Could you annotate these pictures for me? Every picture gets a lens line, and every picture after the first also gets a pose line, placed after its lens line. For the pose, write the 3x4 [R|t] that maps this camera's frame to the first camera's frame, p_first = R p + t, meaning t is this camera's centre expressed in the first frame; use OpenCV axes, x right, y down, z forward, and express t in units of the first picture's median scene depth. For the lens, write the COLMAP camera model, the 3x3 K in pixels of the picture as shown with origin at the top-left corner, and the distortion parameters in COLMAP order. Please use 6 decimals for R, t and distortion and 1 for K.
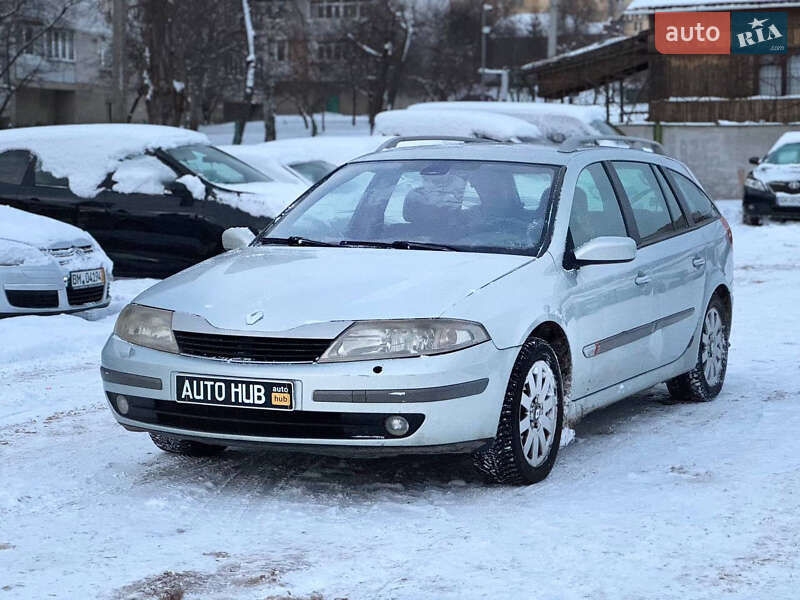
lens RADIAL K [[1781.4, 0, 414.9], [0, 1781.4, 299.0], [0, 0, 1]] dist [0.010383, 2.600585]
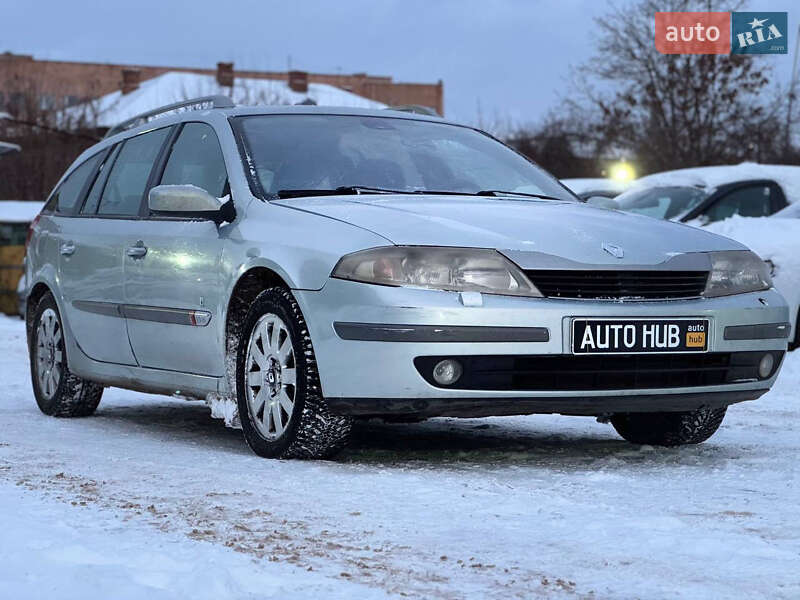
lens RADIAL K [[1782.0, 0, 400.0], [0, 1782.0, 300.0], [0, 0, 1]] dist [0.007723, 2.312131]
pose [[0.615360, -0.007013, 0.788215, -0.760549], [0.071551, 0.996329, -0.046995, 0.061583], [-0.784992, 0.085316, 0.613603, 0.538669]]
